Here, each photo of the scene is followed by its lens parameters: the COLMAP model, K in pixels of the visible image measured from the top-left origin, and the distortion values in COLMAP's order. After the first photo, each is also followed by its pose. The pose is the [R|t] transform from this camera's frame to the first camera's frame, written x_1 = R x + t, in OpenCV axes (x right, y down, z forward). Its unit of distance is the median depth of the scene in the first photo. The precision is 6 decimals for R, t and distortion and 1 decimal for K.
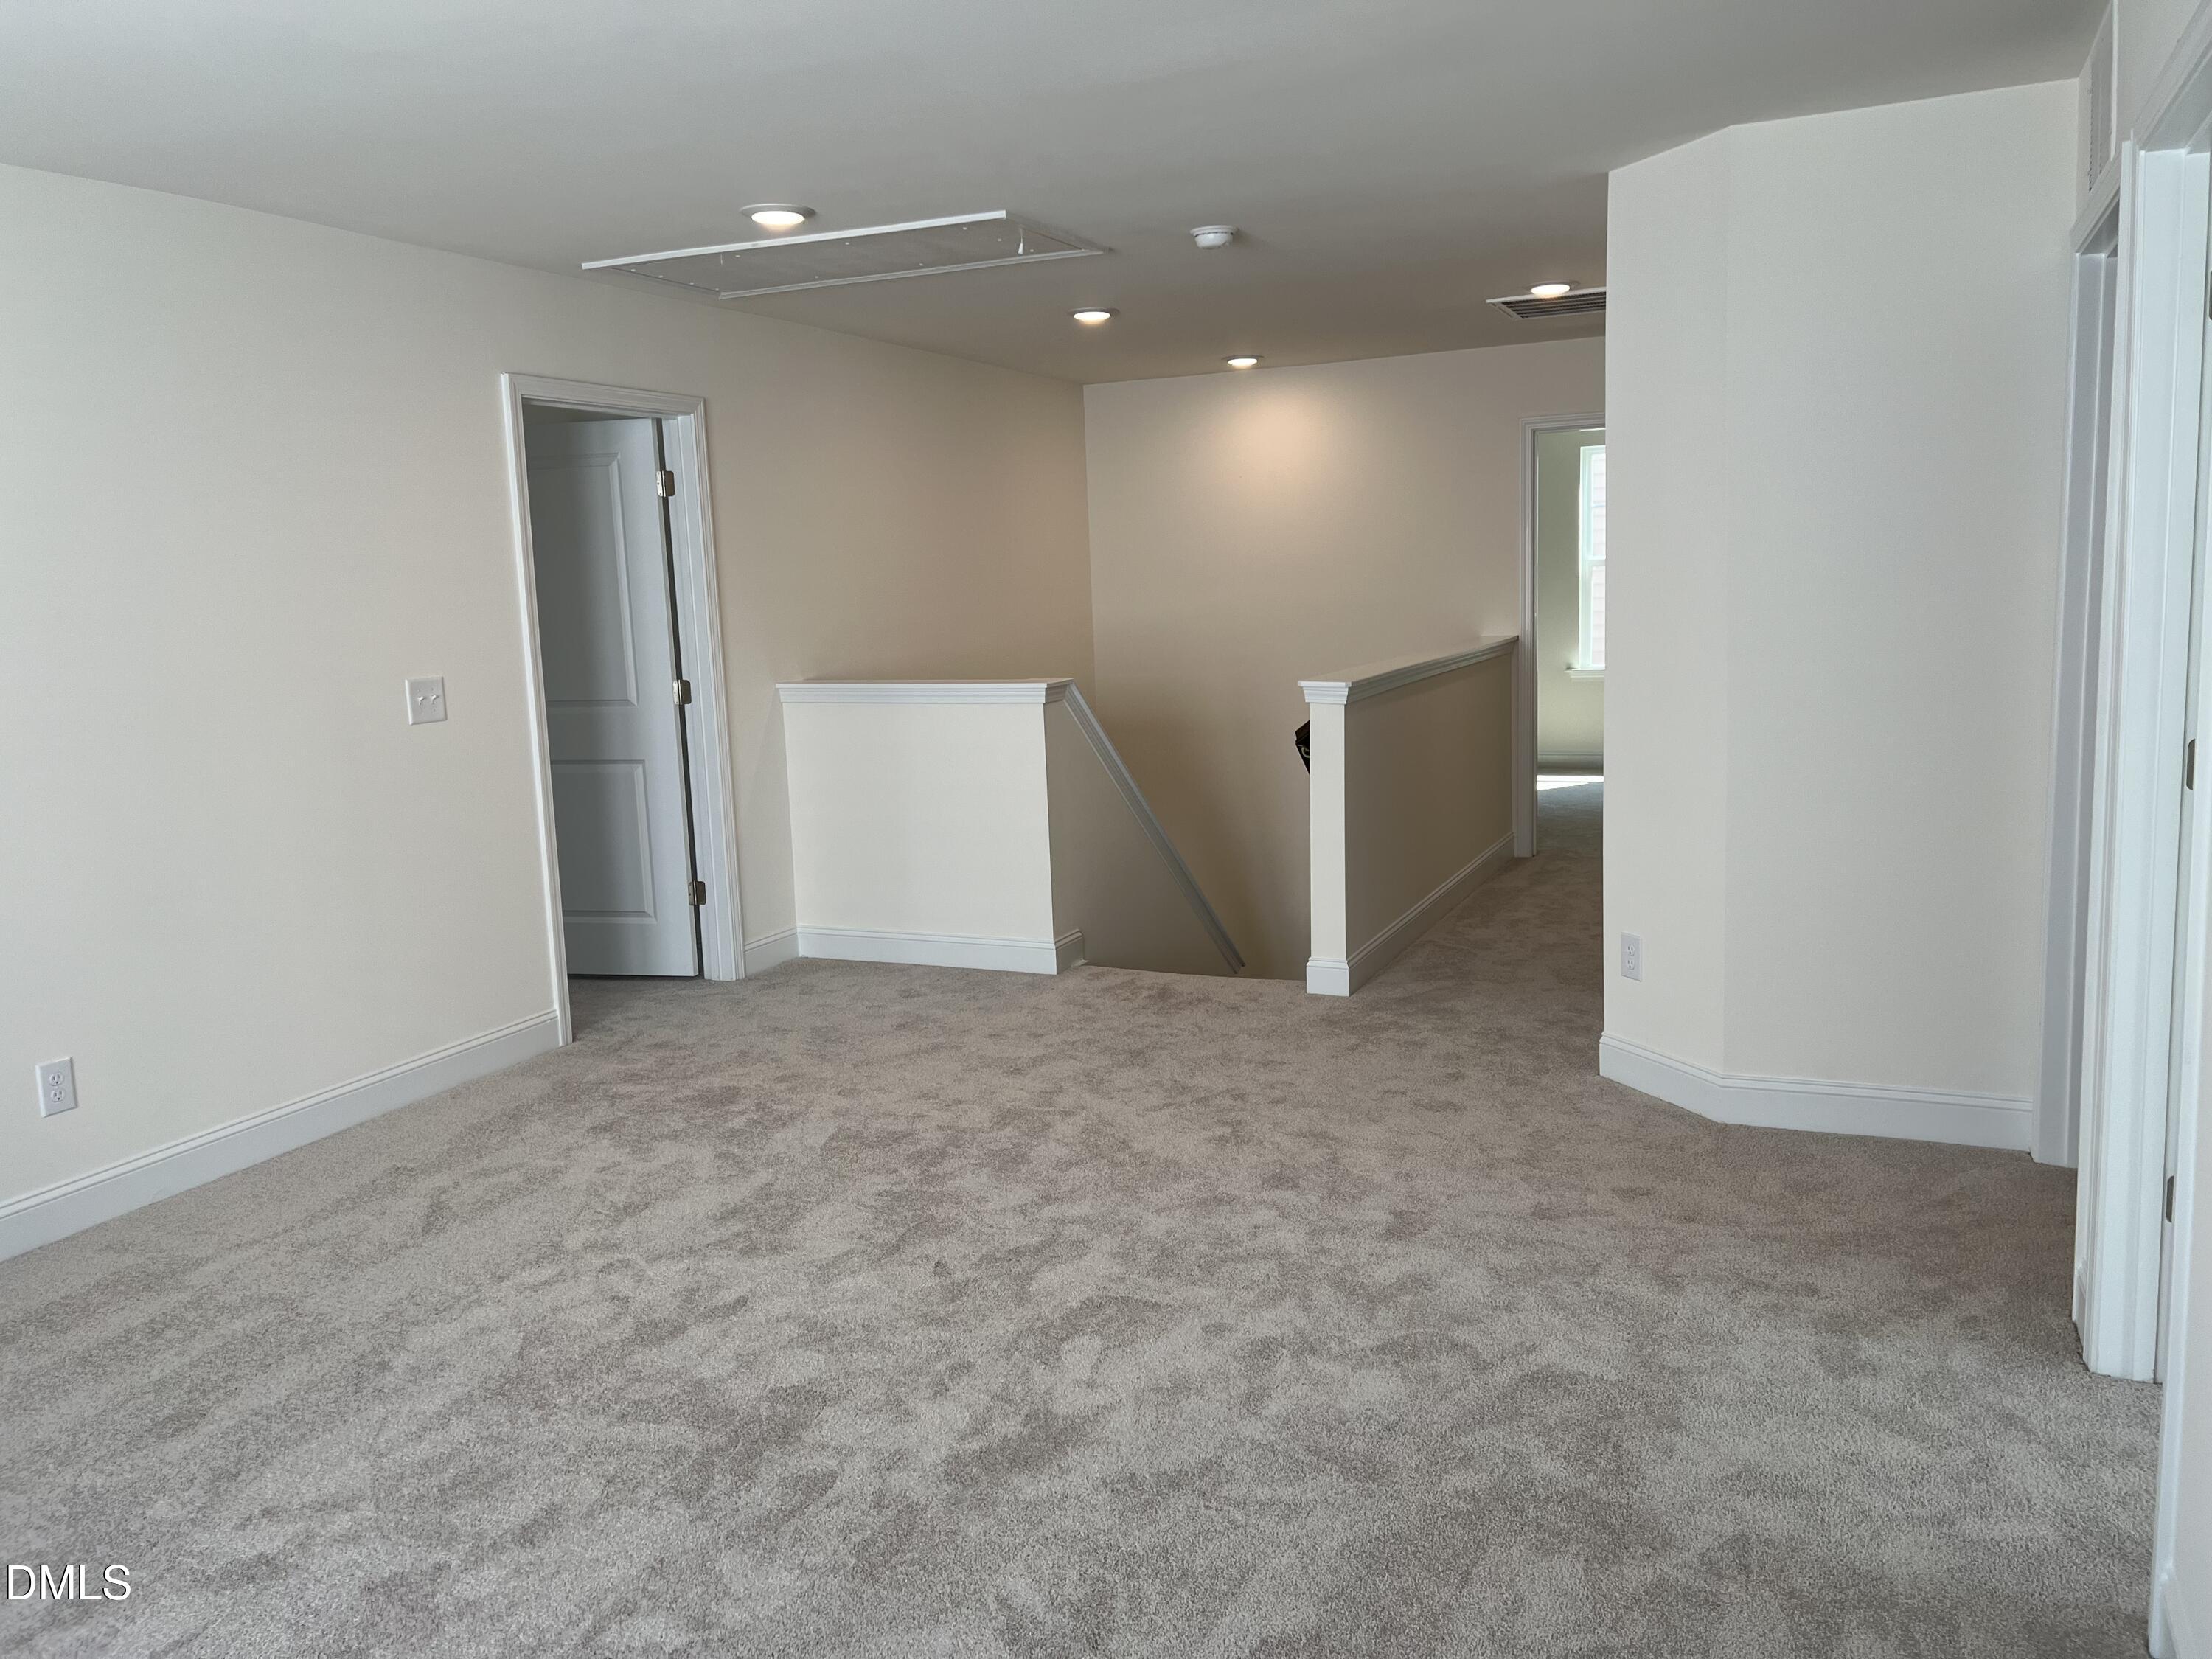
lens RADIAL K [[1686.5, 0, 1122.2], [0, 1686.5, 819.3], [0, 0, 1]] dist [0.056675, -0.054421]
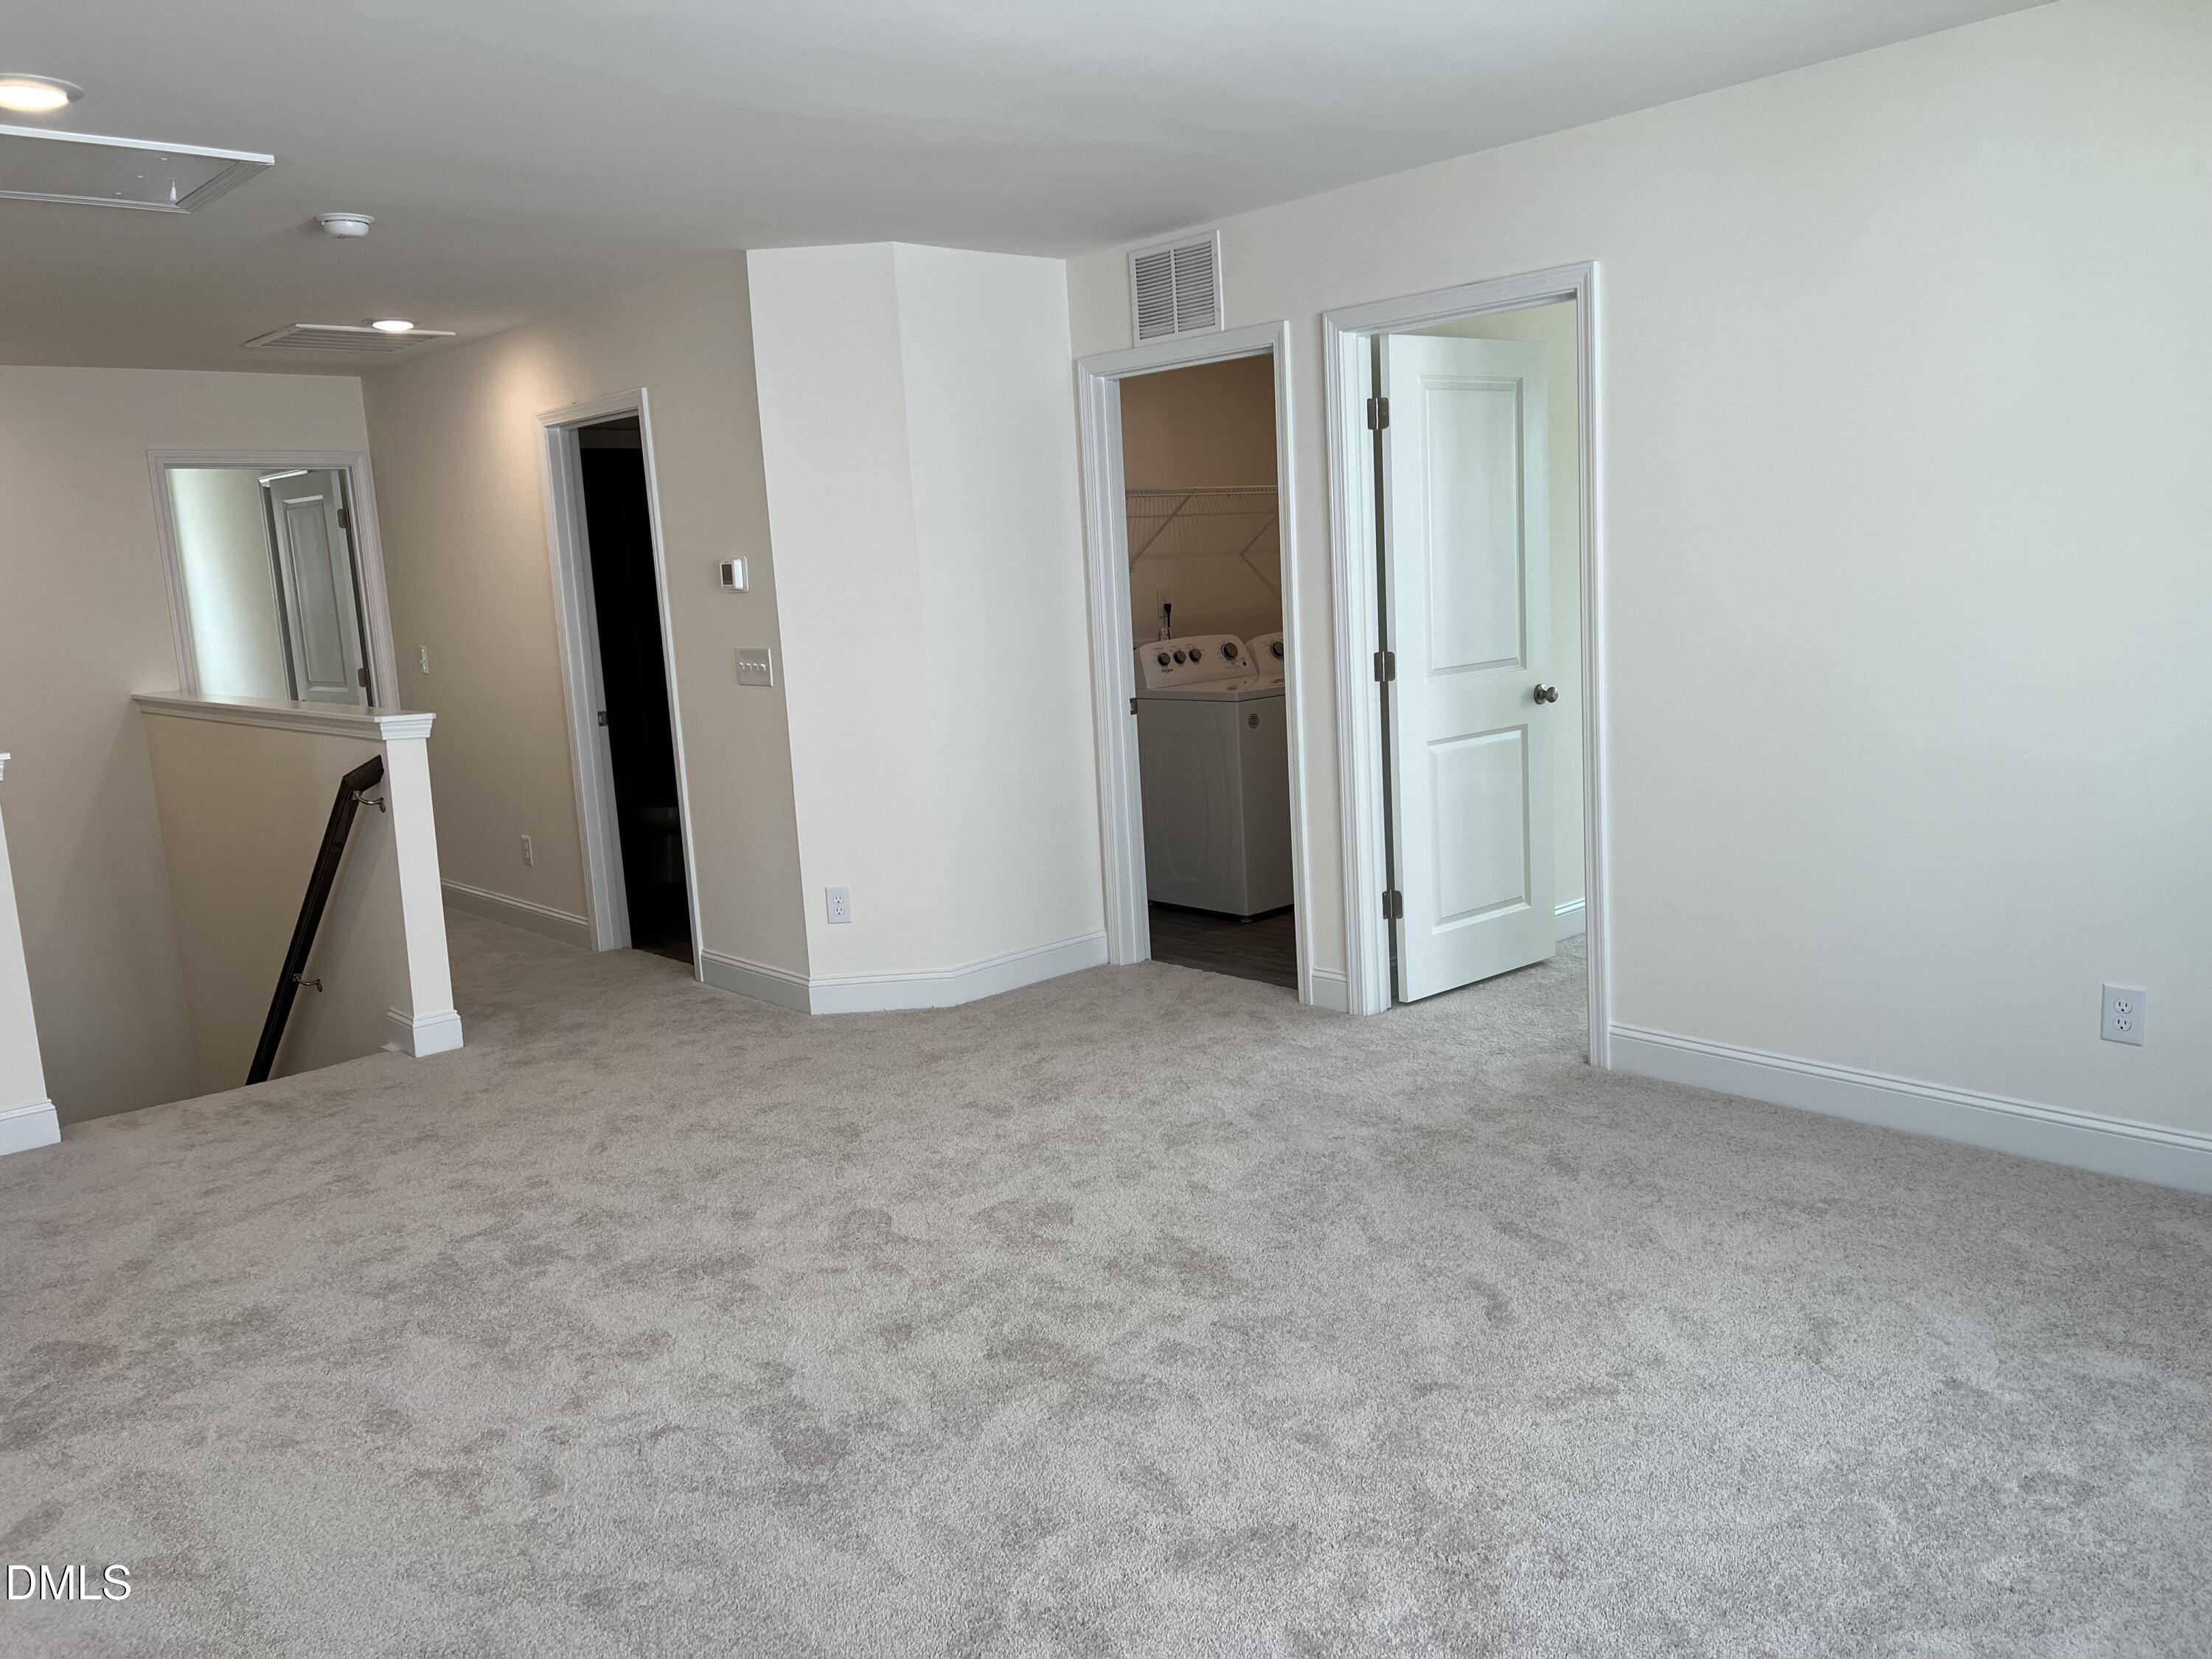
lens RADIAL K [[1686.5, 0, 1126.9], [0, 1686.5, 825.6], [0, 0, 1]] dist [0.056675, -0.054421]
pose [[0.385454, -0.129318, 0.913620, -0.754010], [0.175960, 0.982262, 0.064797, -0.017261], [-0.905794, 0.135785, 0.401371, 0.345538]]
